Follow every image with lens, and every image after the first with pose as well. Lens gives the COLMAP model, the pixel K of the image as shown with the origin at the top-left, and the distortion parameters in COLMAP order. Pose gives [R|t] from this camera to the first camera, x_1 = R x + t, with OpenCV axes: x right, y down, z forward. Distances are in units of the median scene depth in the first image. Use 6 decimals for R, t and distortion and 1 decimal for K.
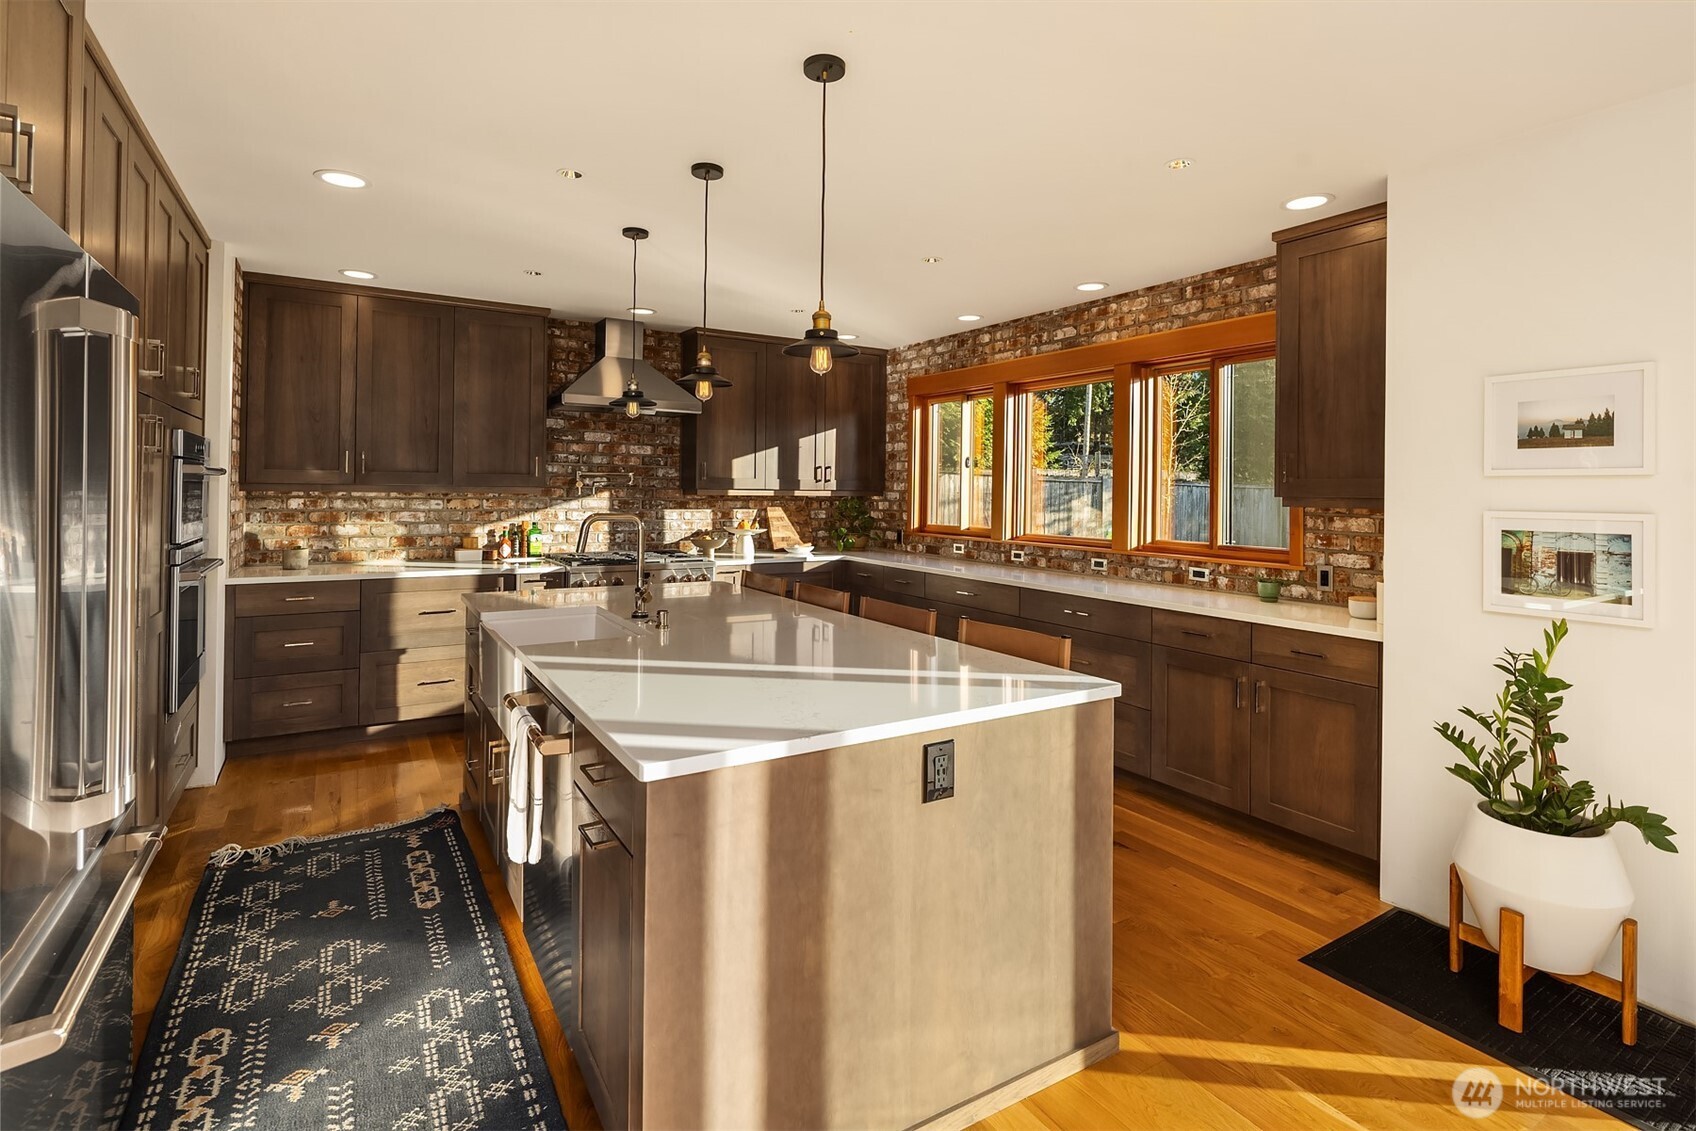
lens RADIAL K [[820.0, 0, 851.9], [0, 820.0, 491.9], [0, 0, 1]] dist [0.001394, -0.000211]
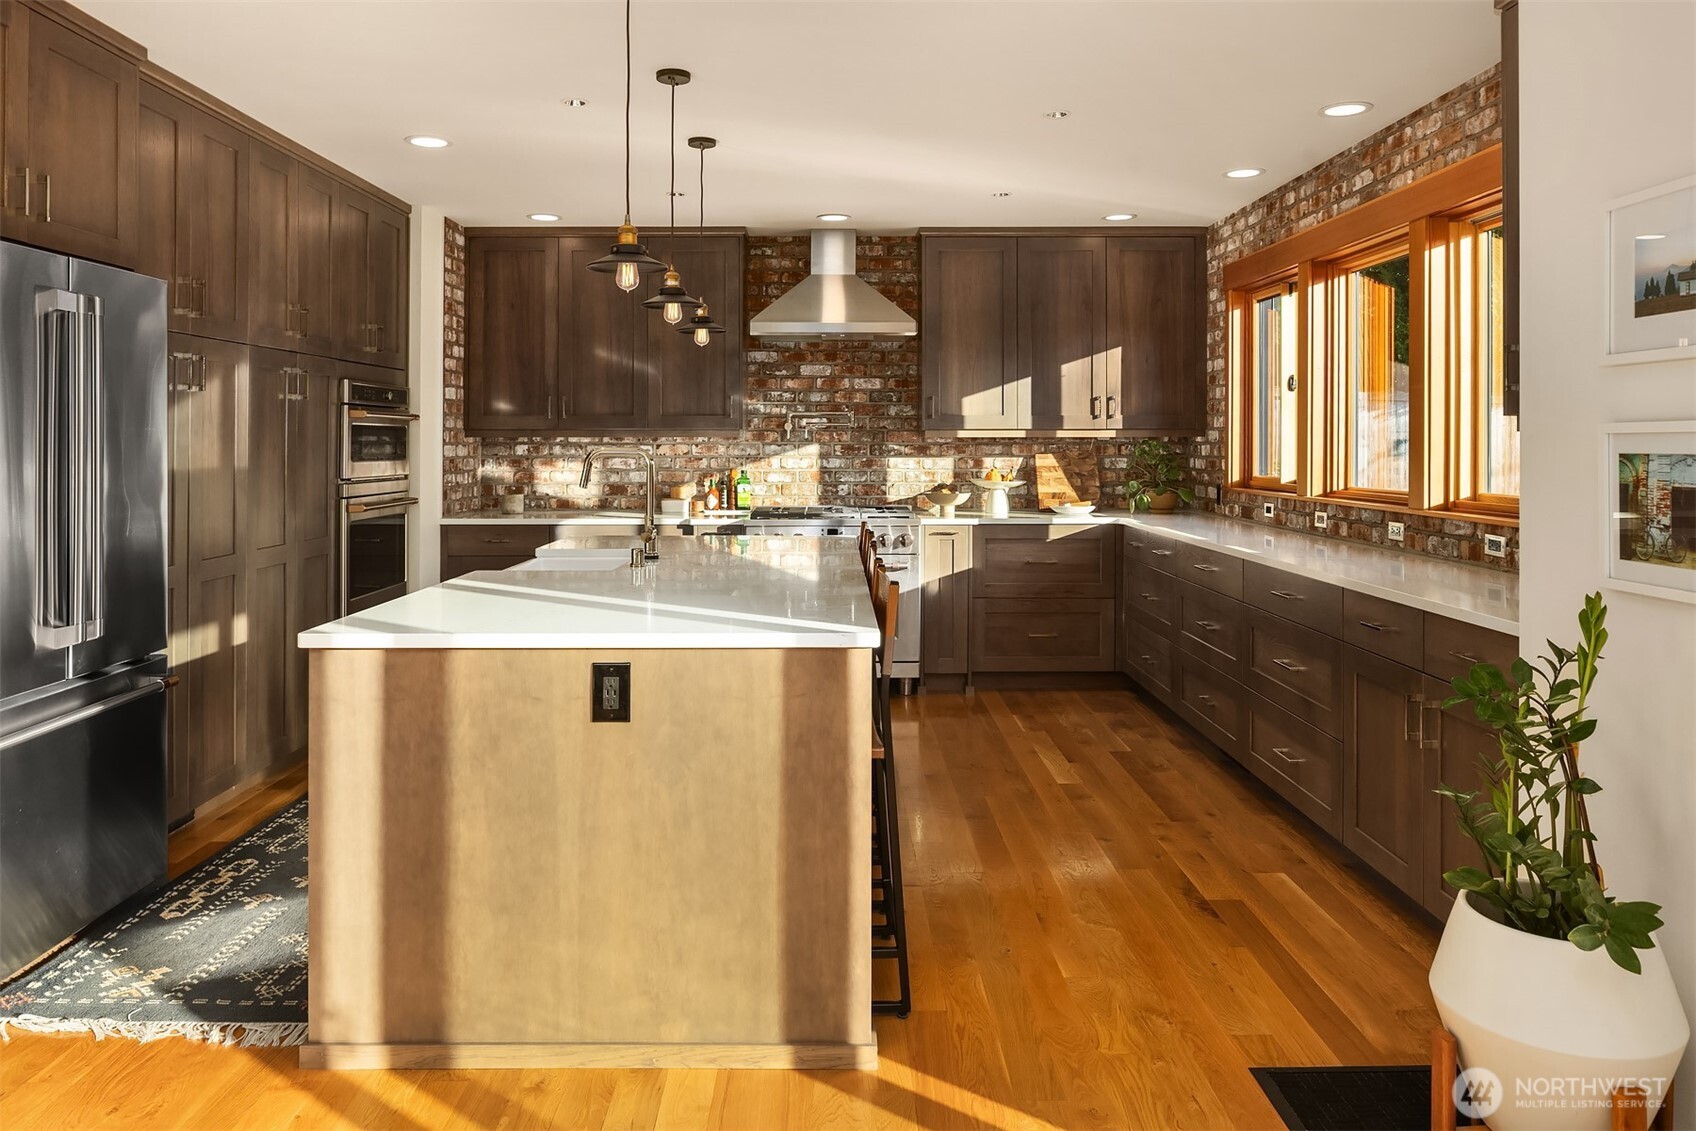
lens RADIAL K [[1174.3, 0, 843.1], [0, 1174.3, 445.9], [0, 0, 1]] dist [-0.005960, -0.000863]
pose [[0.851666, -0.011608, -0.523957, 0.374349], [0.009984, 0.999933, -0.005924, 0.019829], [0.523991, -0.000186, 0.851724, -0.016459]]
